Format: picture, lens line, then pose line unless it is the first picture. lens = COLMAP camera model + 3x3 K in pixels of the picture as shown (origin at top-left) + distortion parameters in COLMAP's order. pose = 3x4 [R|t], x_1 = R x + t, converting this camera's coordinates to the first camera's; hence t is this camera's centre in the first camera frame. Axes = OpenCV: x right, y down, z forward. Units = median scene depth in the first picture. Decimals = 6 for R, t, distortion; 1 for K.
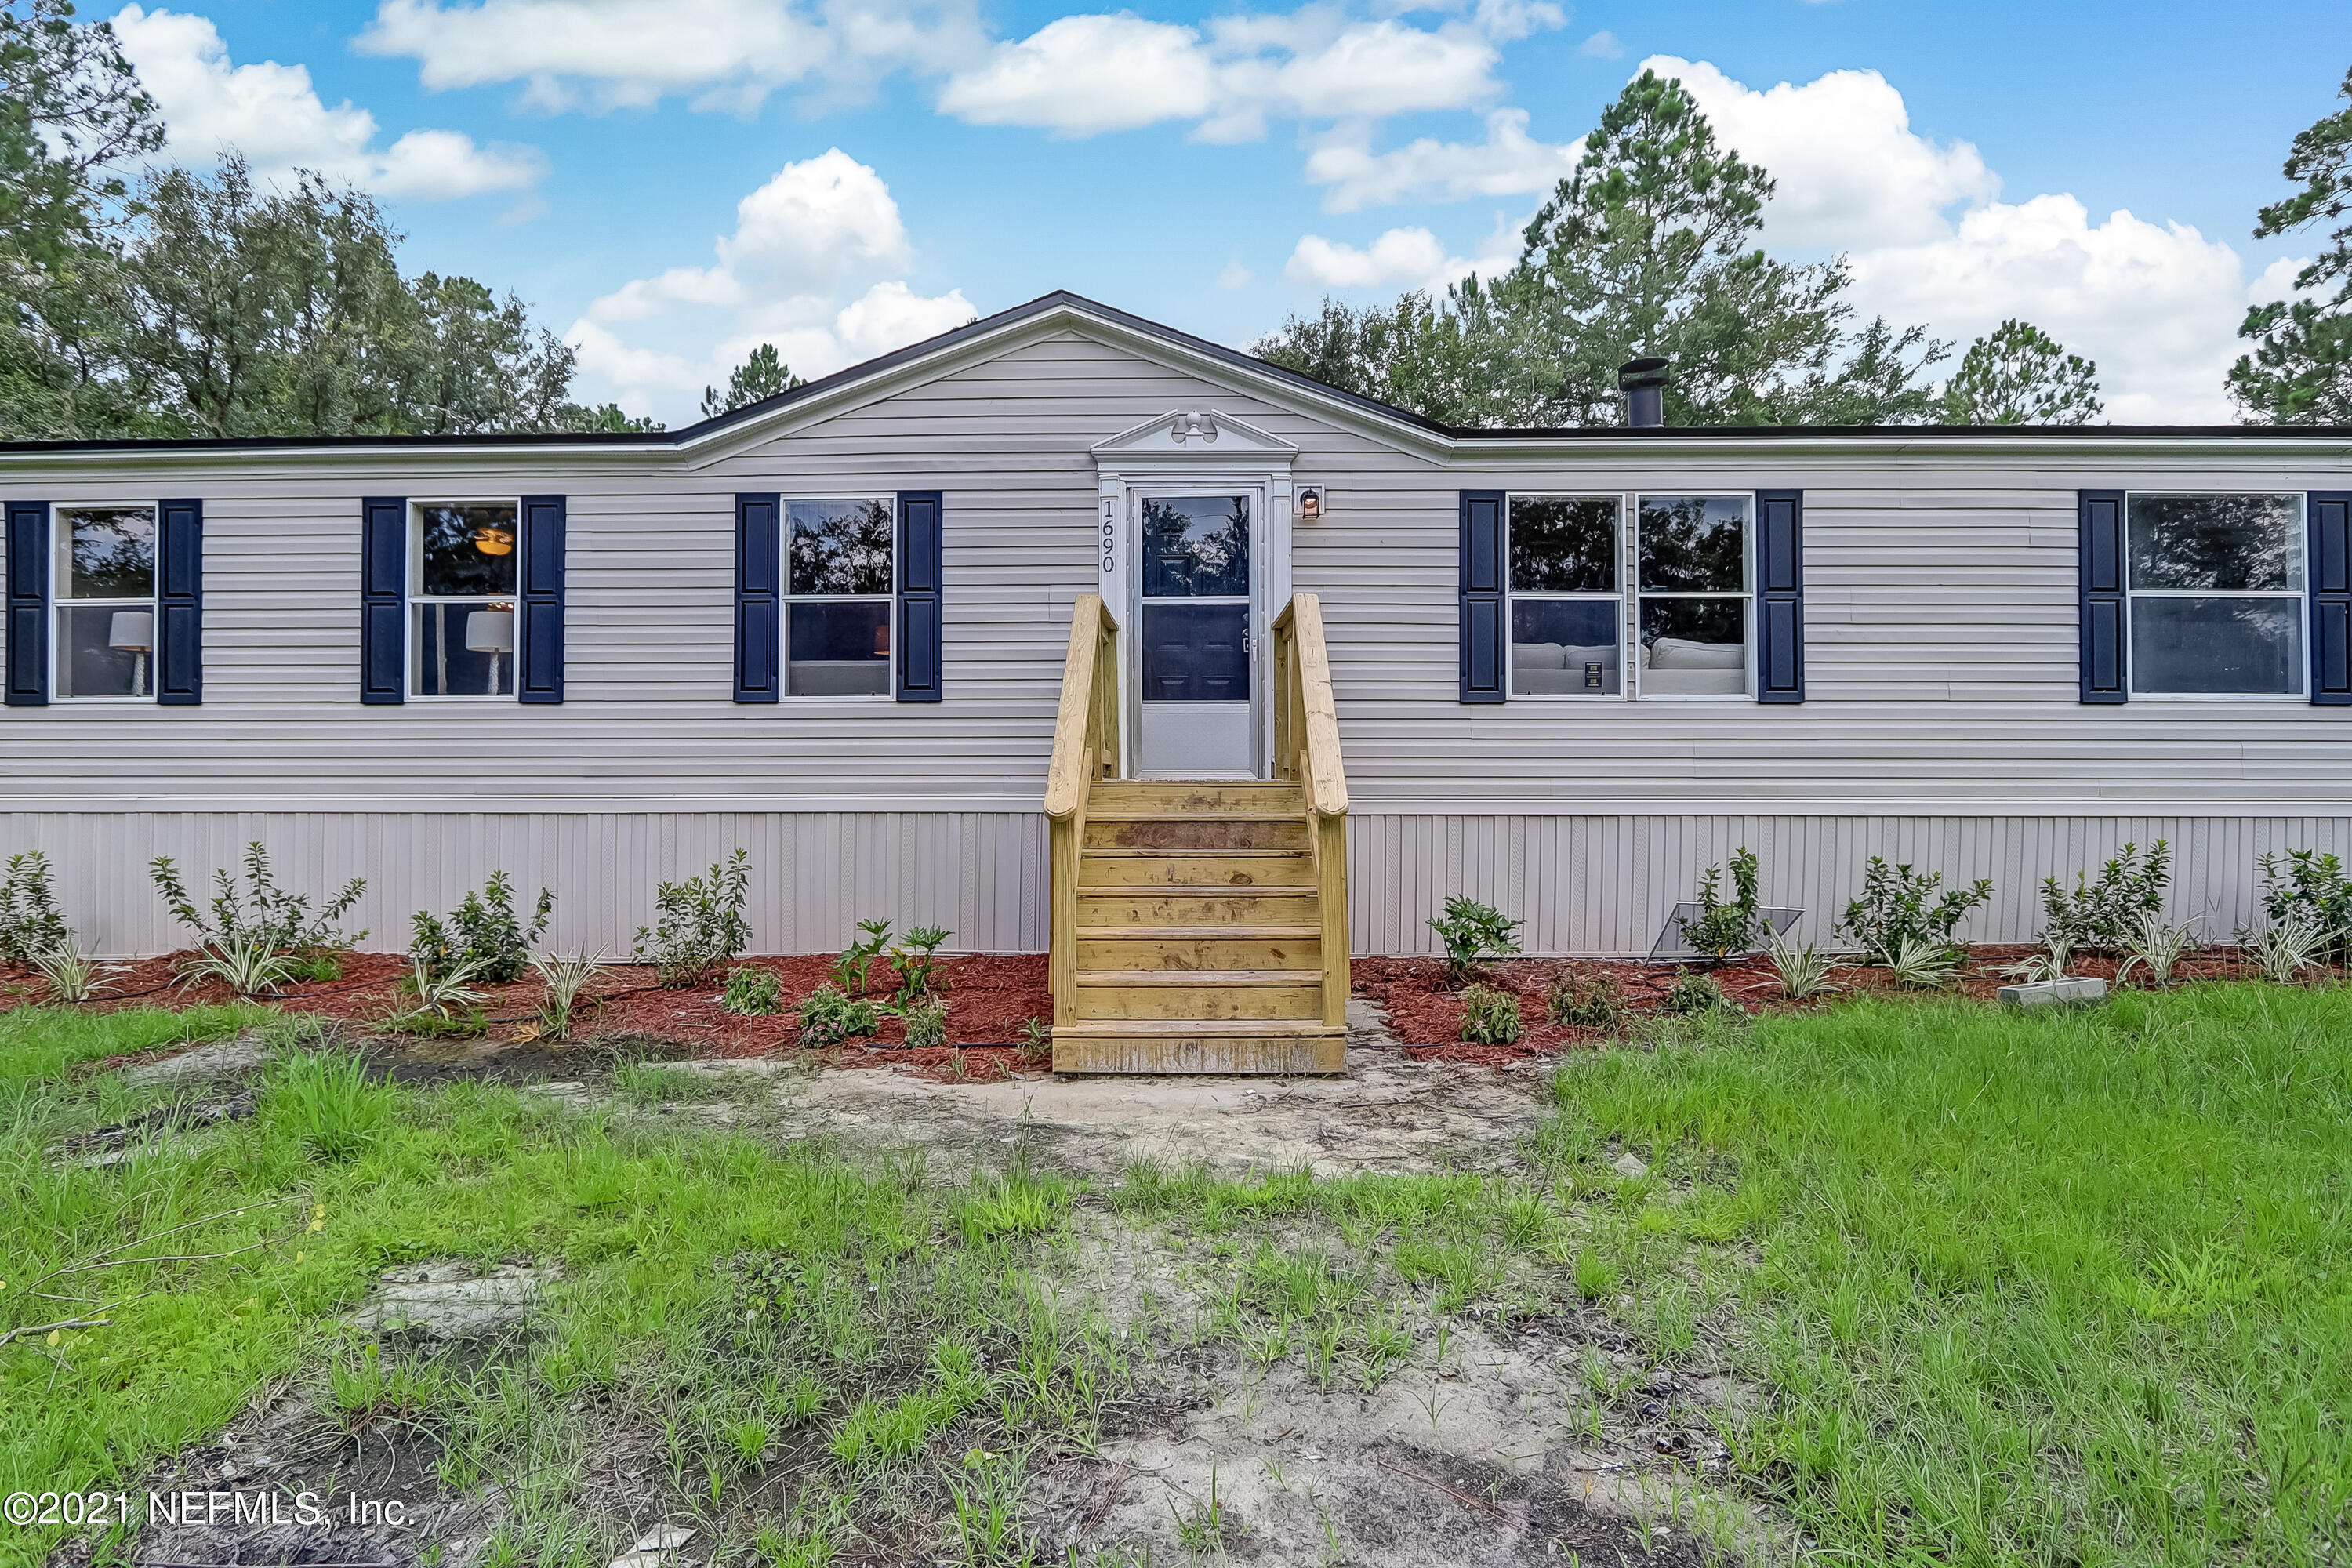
lens RADIAL K [[1101.0, 0, 1143.3], [0, 1101.0, 773.3], [0, 0, 1]] dist [-0.004178, -0.000903]
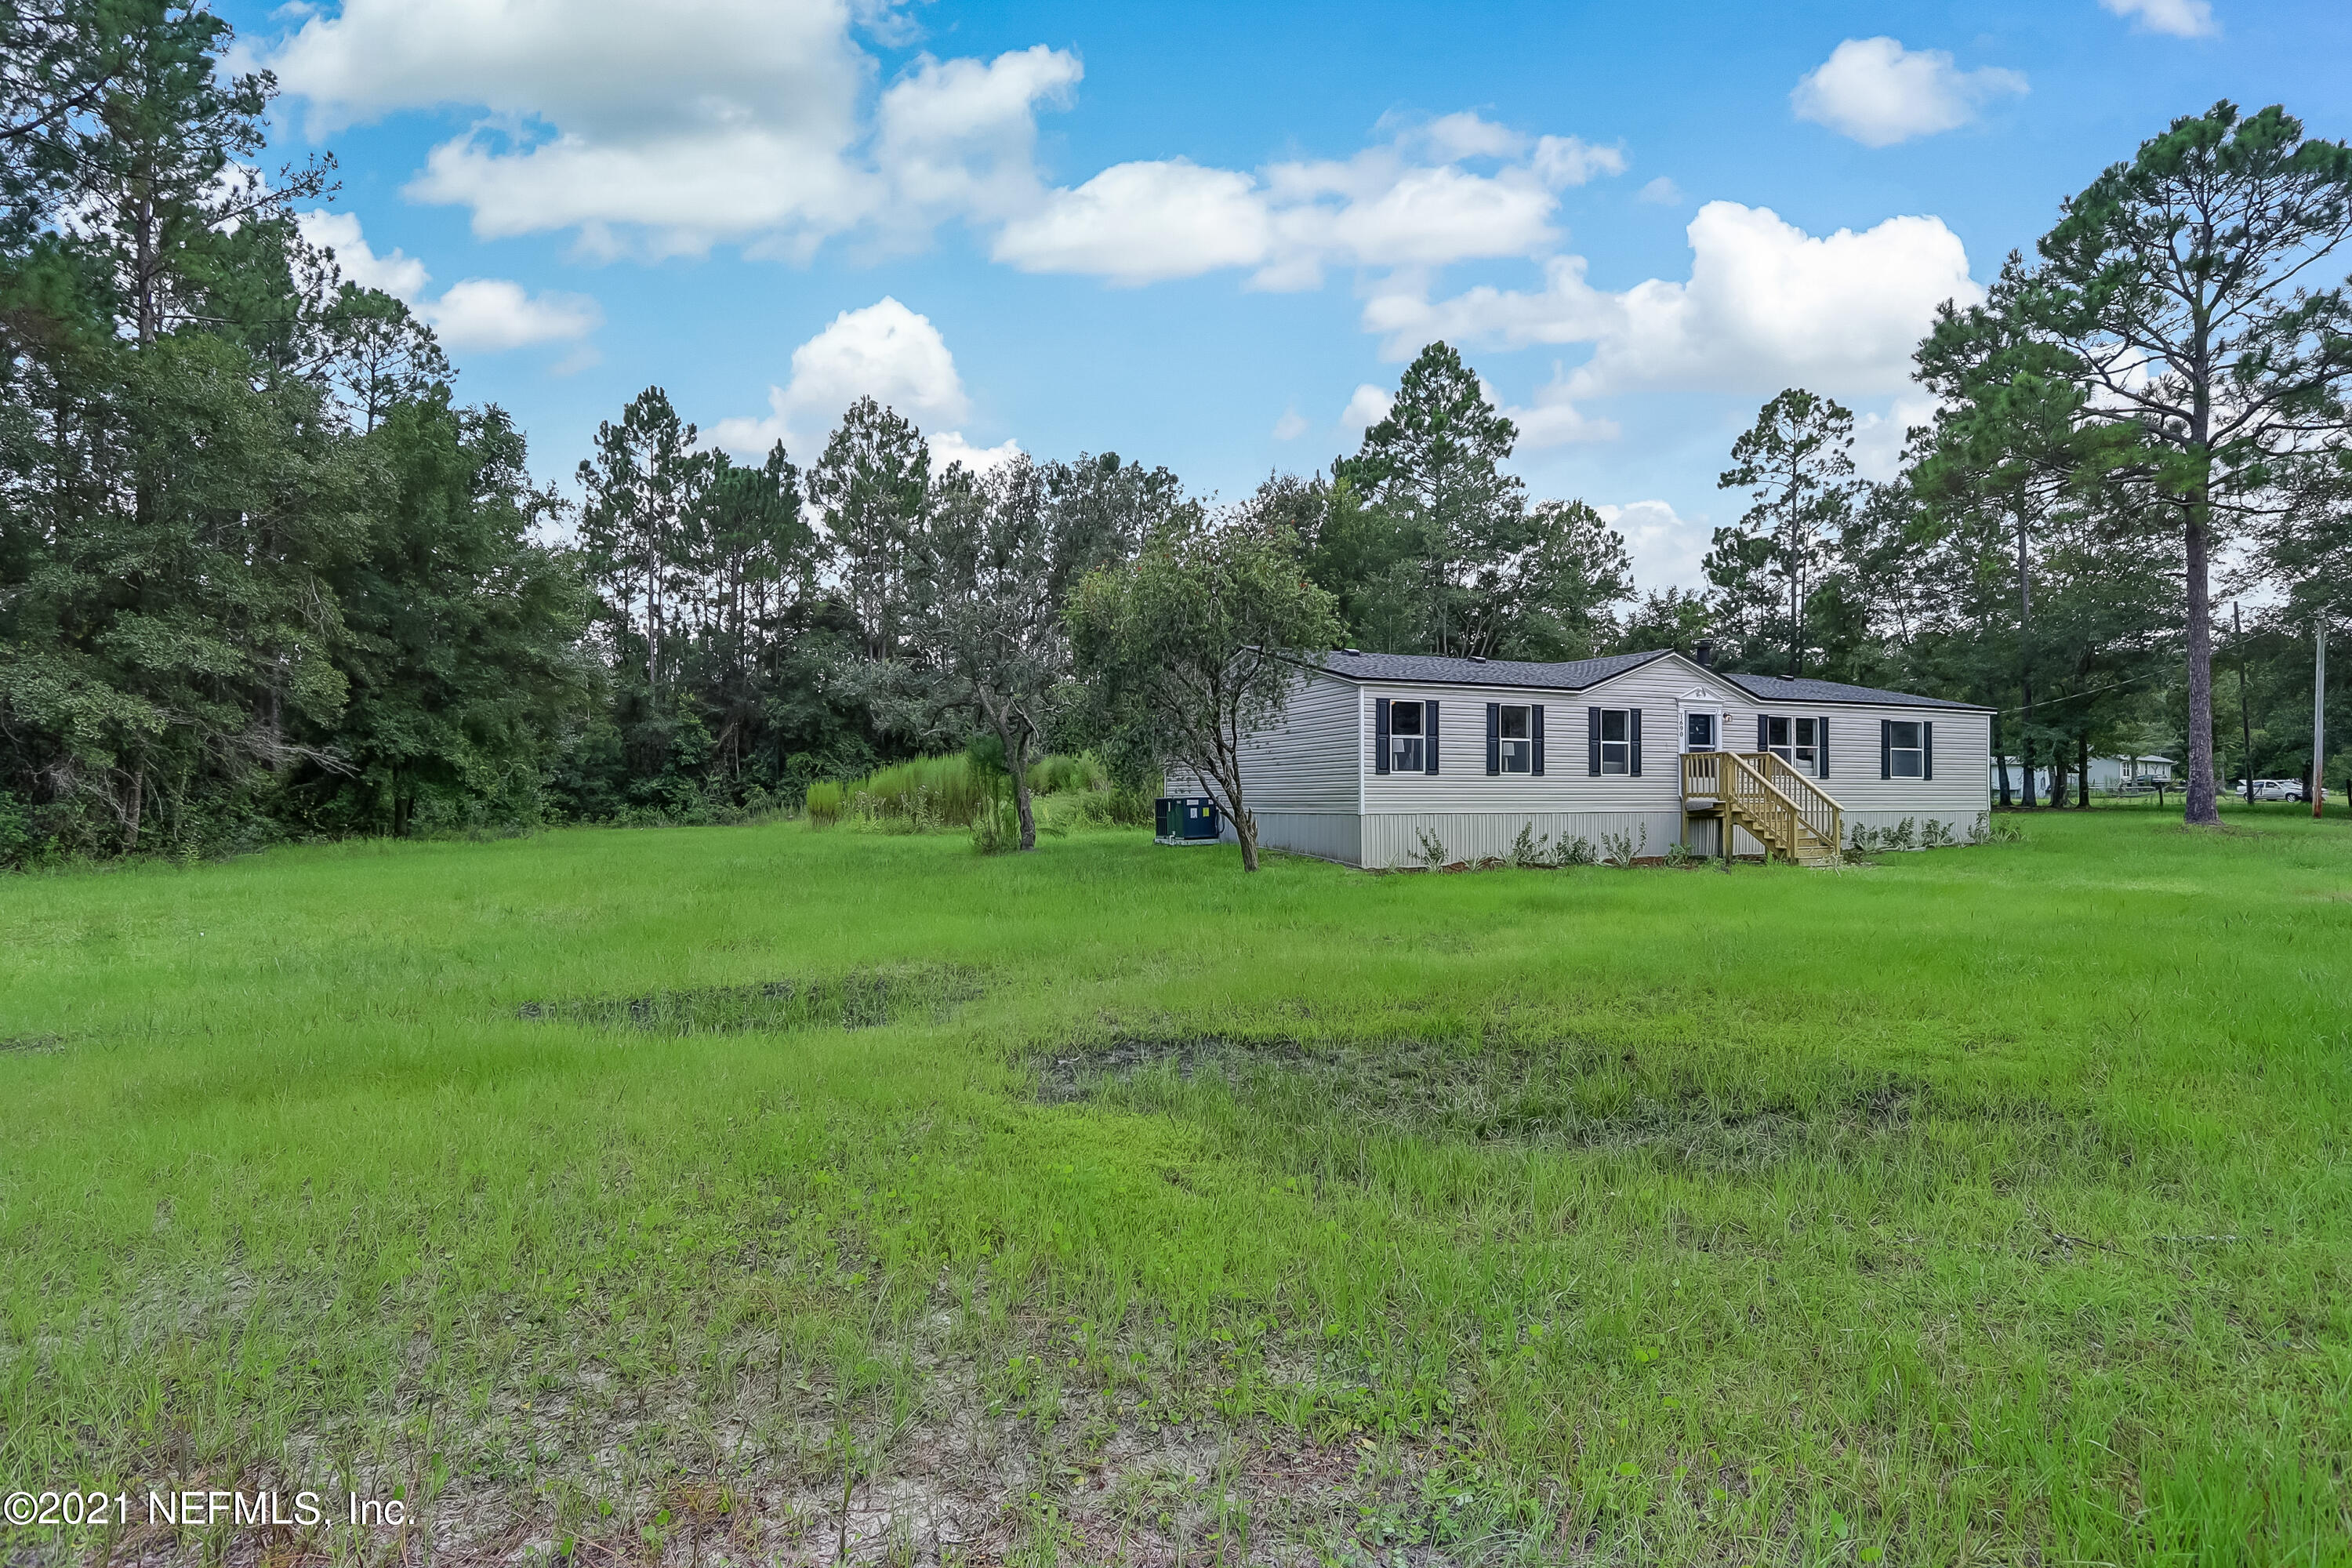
lens RADIAL K [[1080.3, 0, 1160.0], [0, 1080.3, 789.0], [0, 0, 1]] dist [0.000167, 0.000280]
pose [[0.916302, 0.005173, 0.400455, -2.521261], [-0.007050, 0.999970, 0.003213, -0.029133], [-0.400426, -0.005767, 0.916311, -1.188101]]
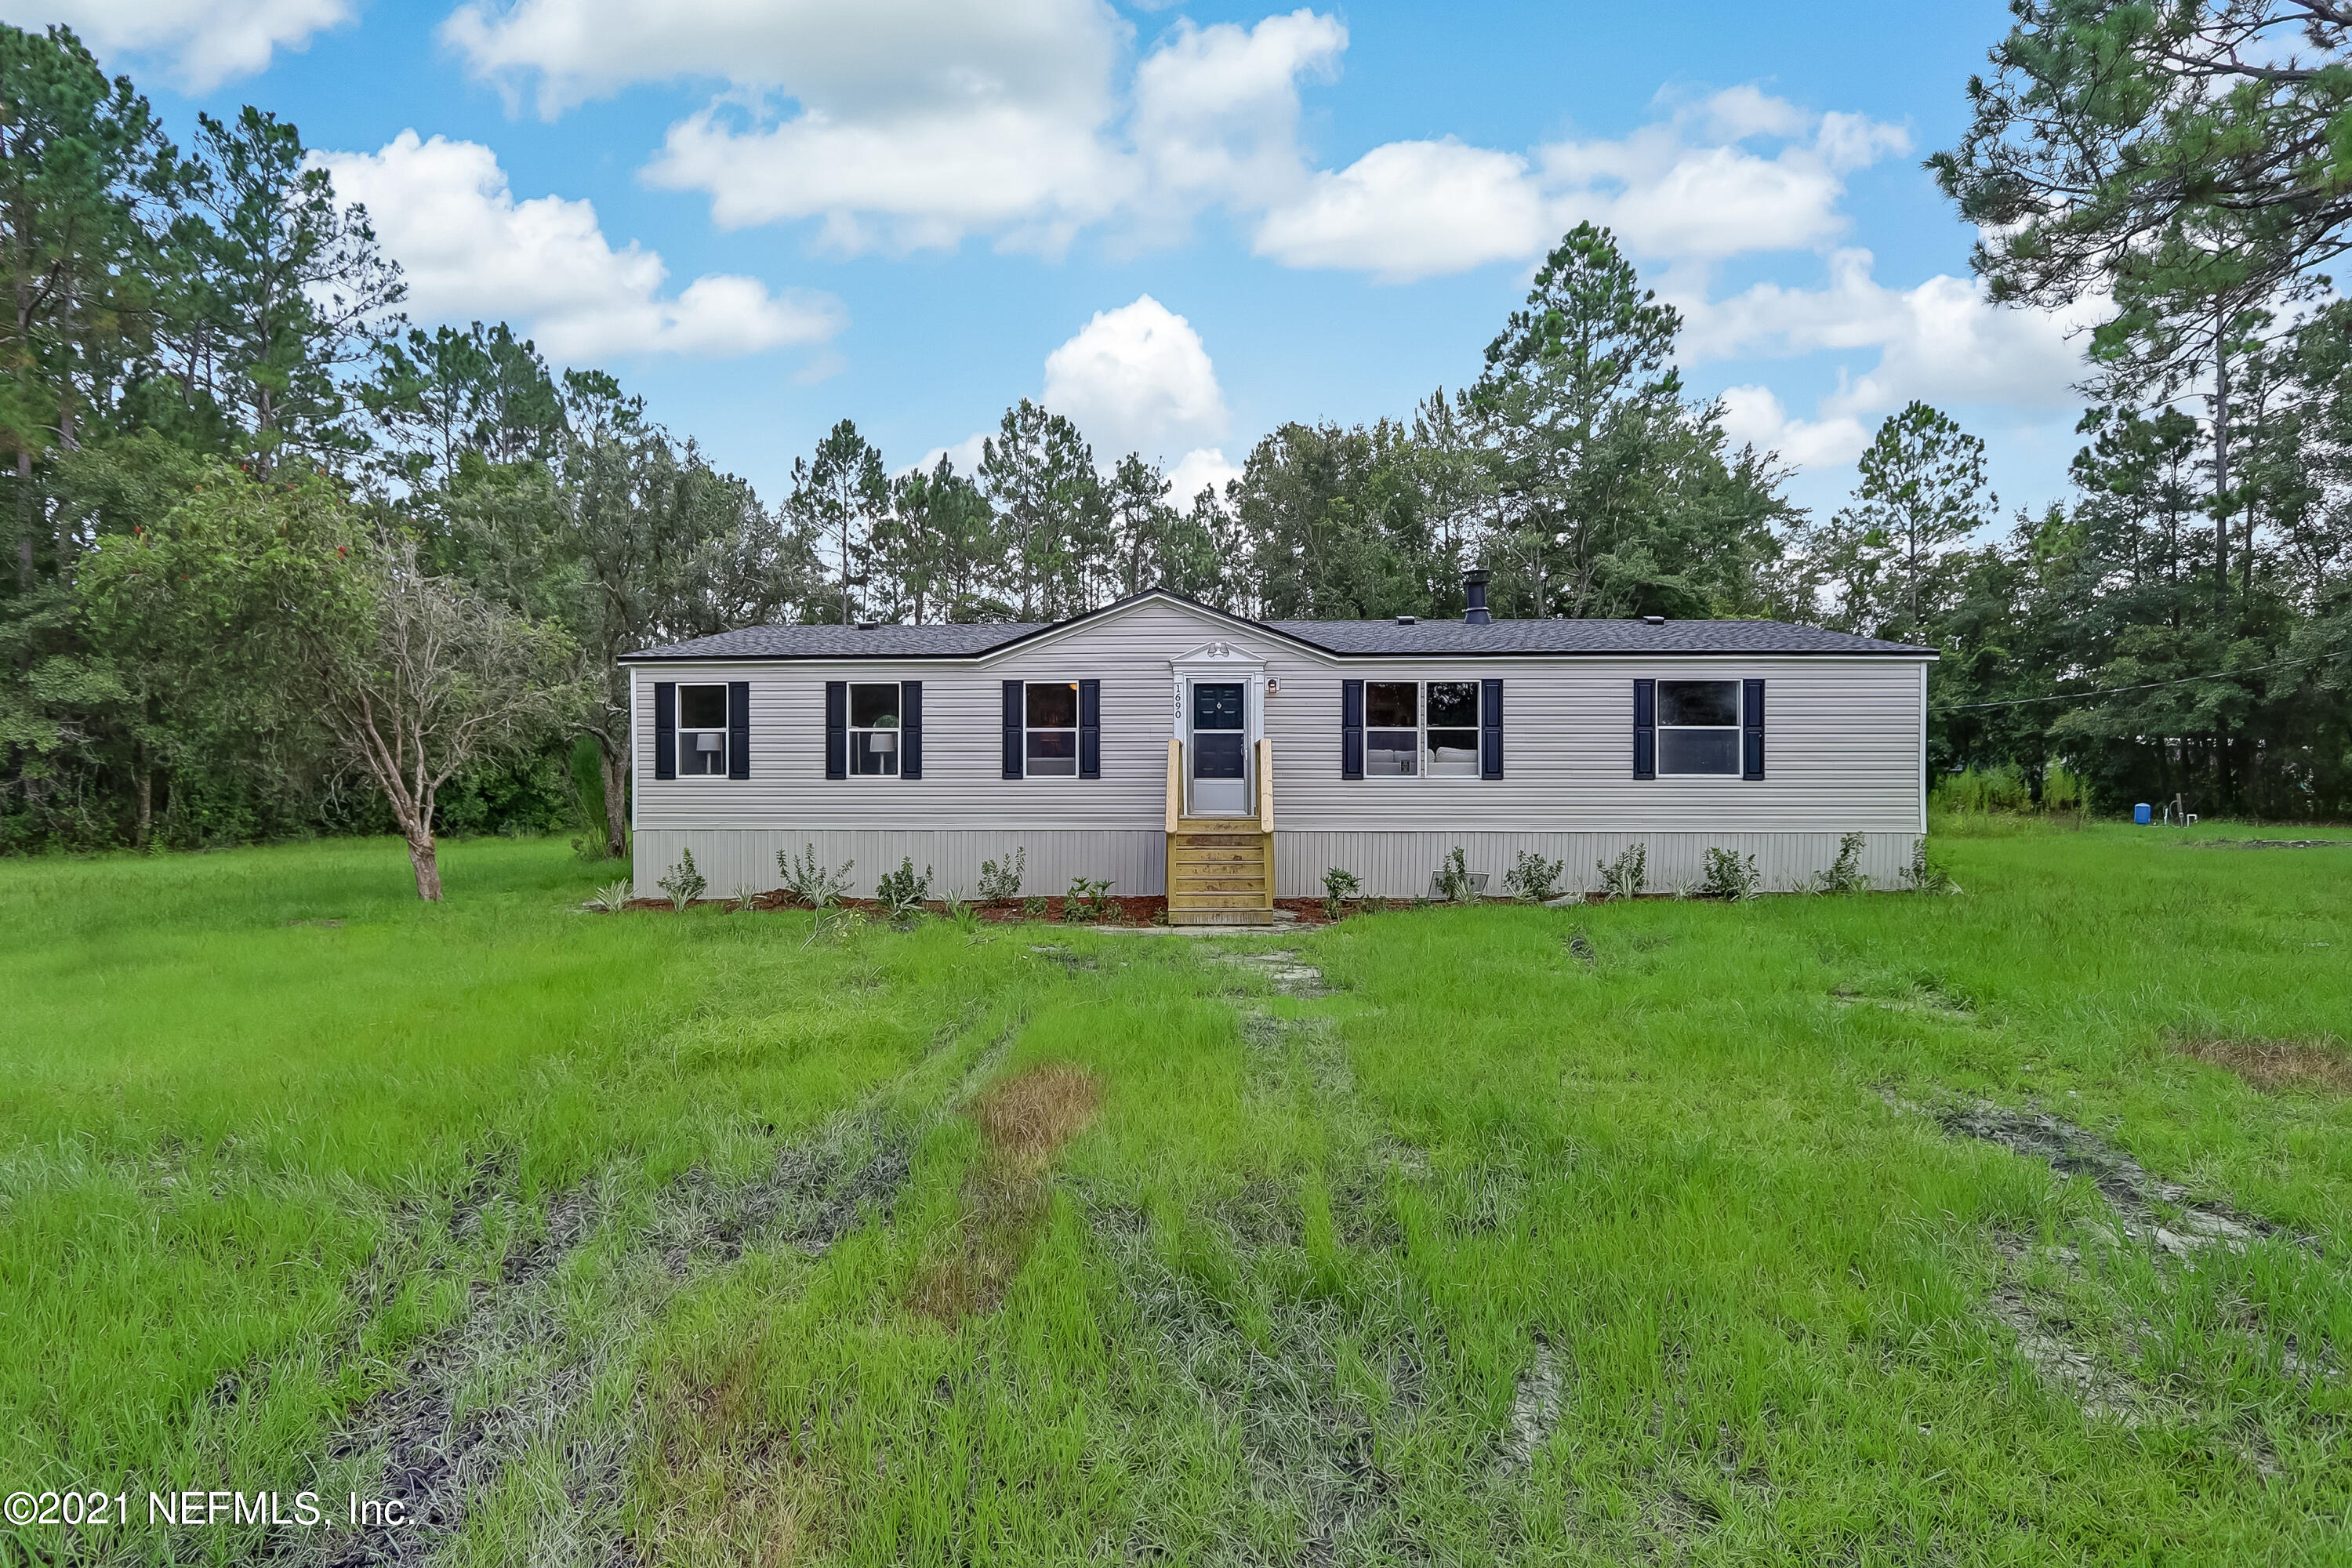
lens RADIAL K [[1080.3, 0, 1160.0], [0, 1080.3, 789.0], [0, 0, 1]] dist [0.000167, 0.000280]
pose [[0.999992, 0.000103, -0.003963, -0.055280], [-0.000080, 0.999984, 0.005702, -0.053462], [0.003964, -0.005702, 0.999976, -1.045157]]
